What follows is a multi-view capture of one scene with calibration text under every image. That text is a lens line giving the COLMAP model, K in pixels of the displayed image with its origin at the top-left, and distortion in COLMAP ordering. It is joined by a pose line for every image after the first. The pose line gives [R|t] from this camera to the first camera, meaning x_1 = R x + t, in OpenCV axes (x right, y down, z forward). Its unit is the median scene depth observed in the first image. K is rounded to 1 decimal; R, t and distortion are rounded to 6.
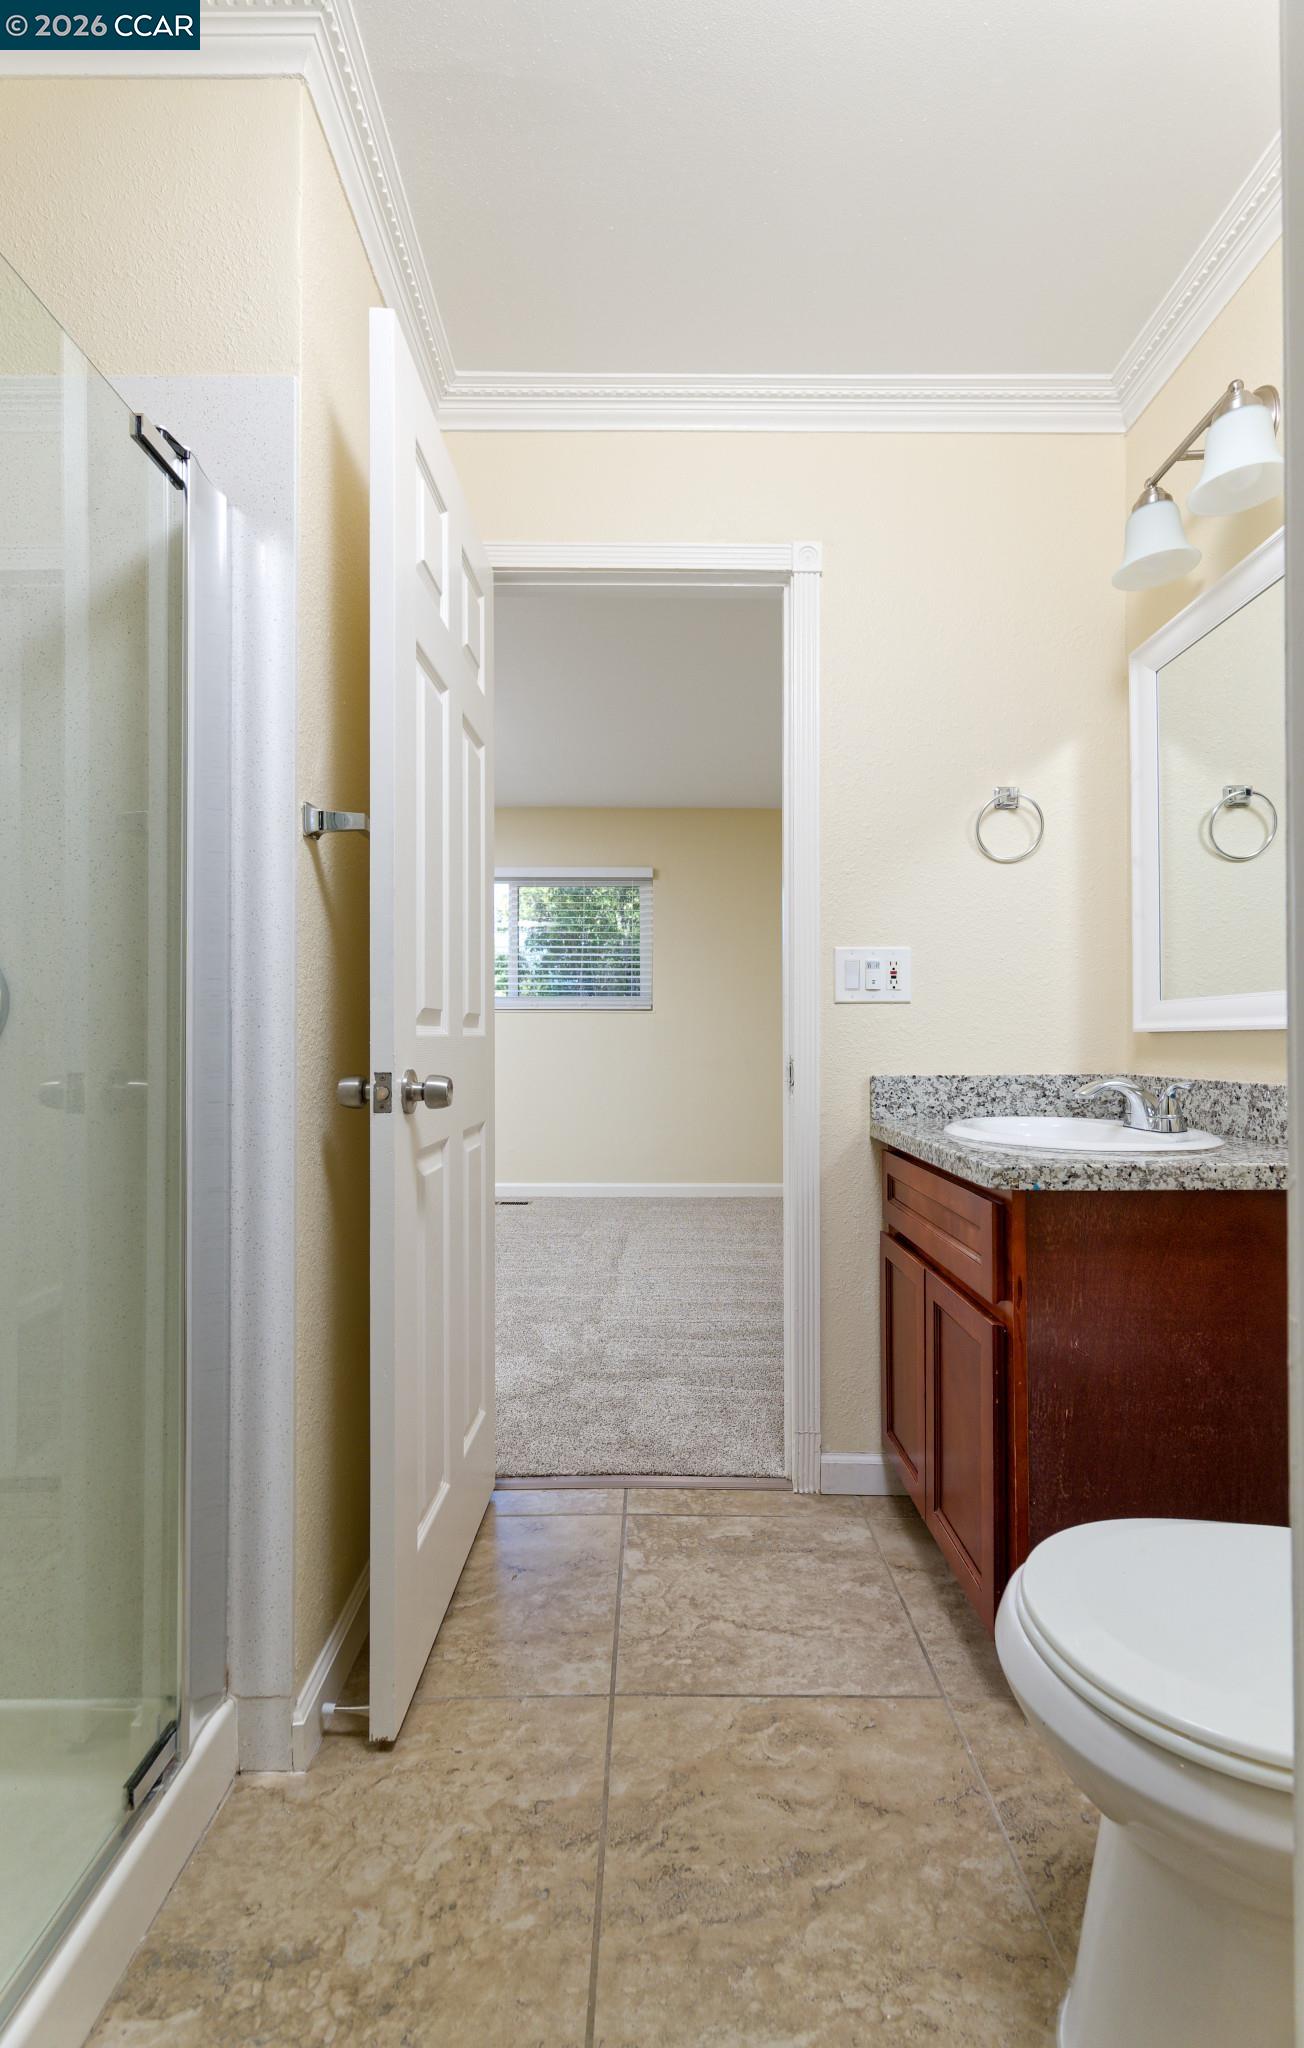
lens RADIAL K [[876.6, 0, 656.5], [0, 876.6, 1034.1], [0, 0, 1]] dist [-0.004979, -0.000664]
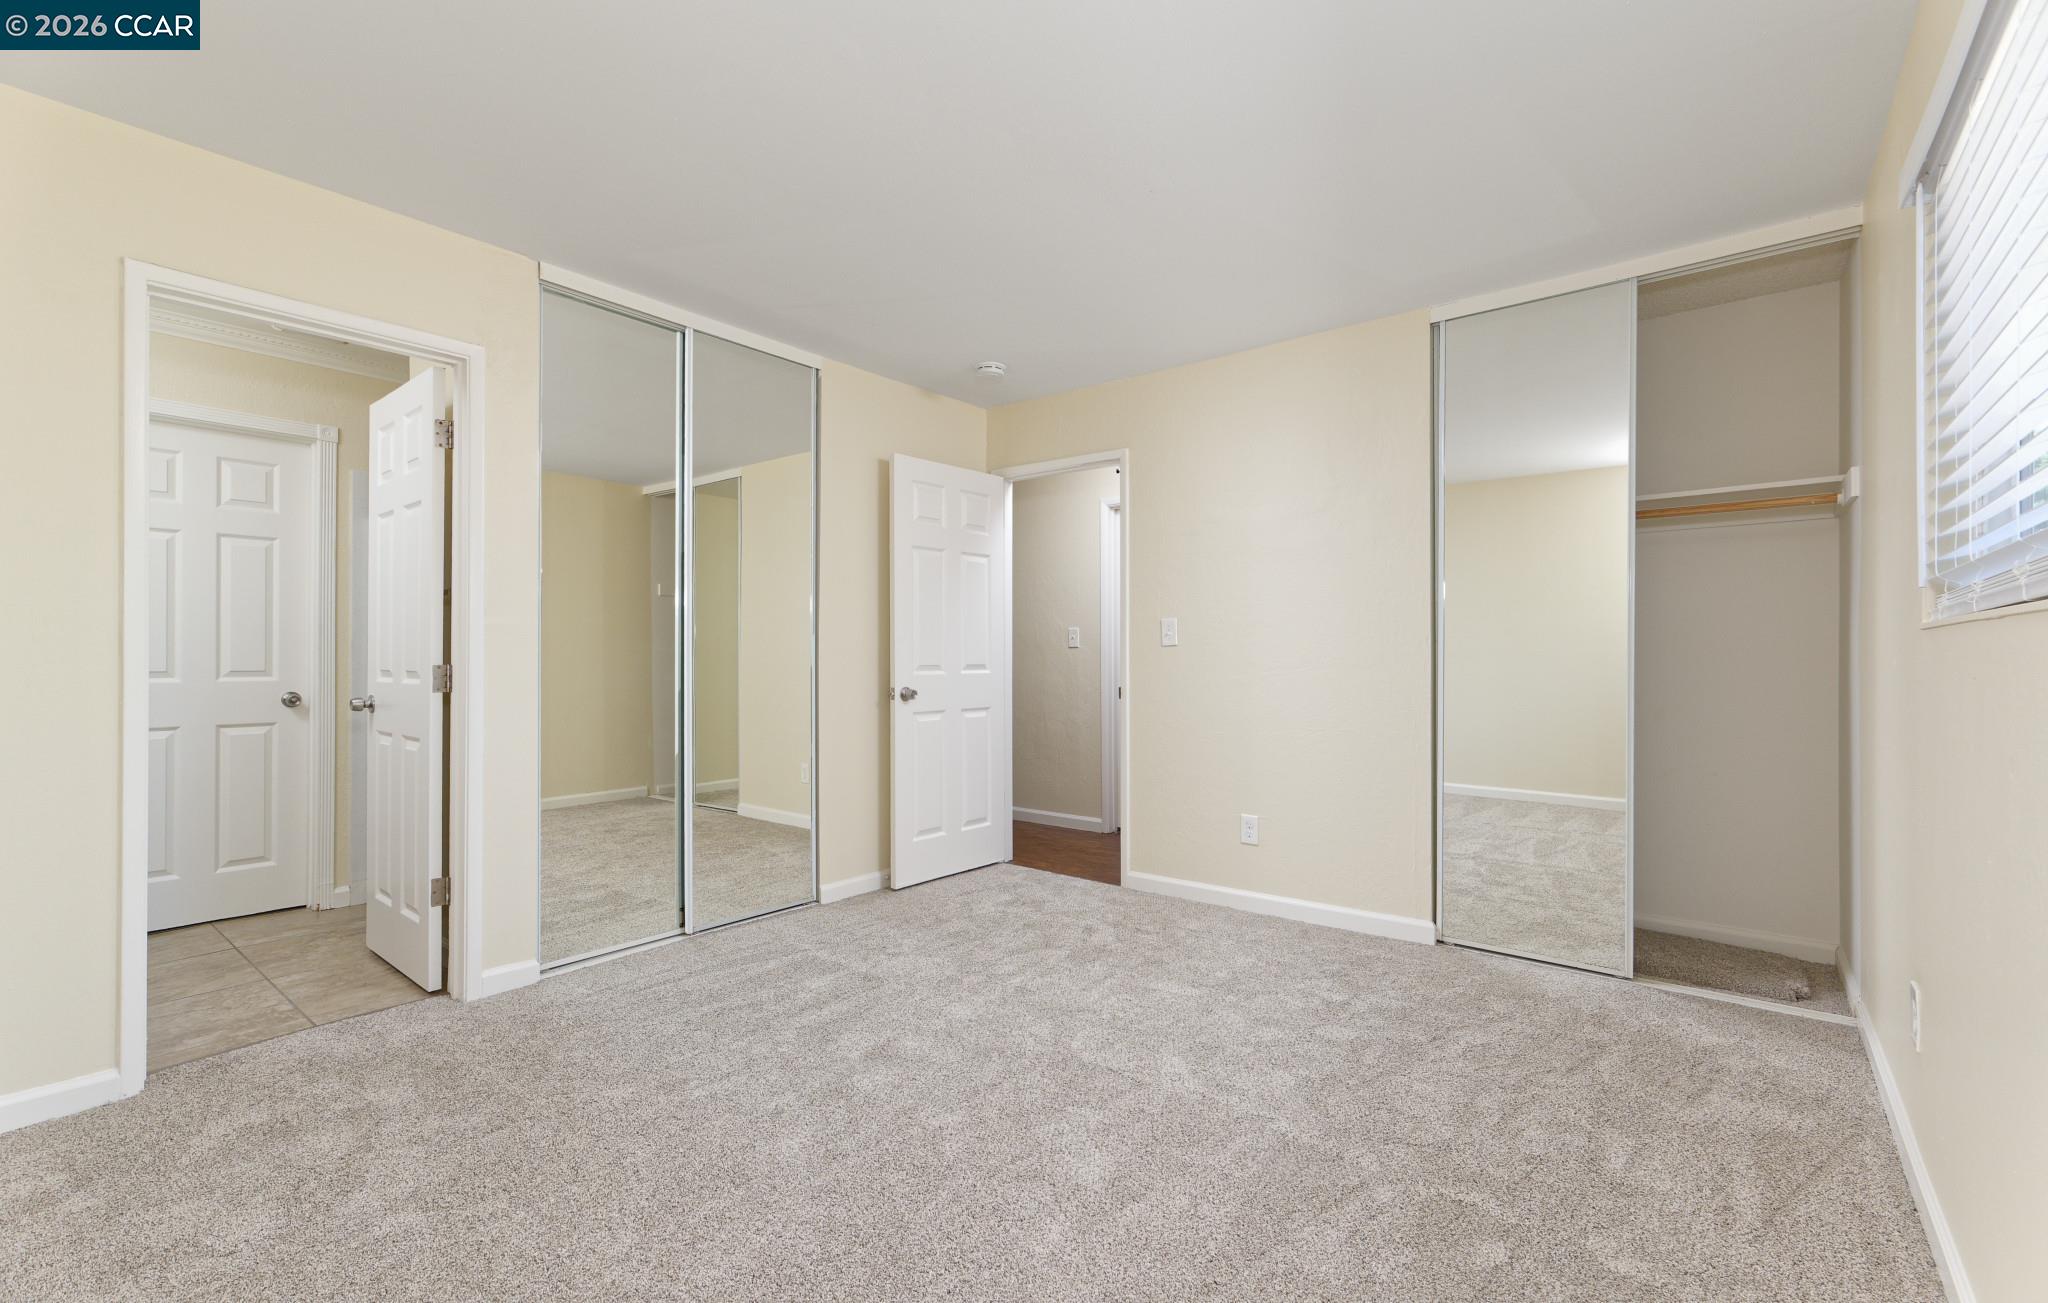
lens RADIAL K [[876.6, 0, 1023.1], [0, 876.6, 655.8], [0, 0, 1]] dist [-0.004979, -0.000664]
pose [[-0.629594, -0.002041, -0.776921, 0.408507], [0.010057, 0.999891, -0.010778, -0.008931], [0.776859, -0.014599, -0.629505, 3.449341]]
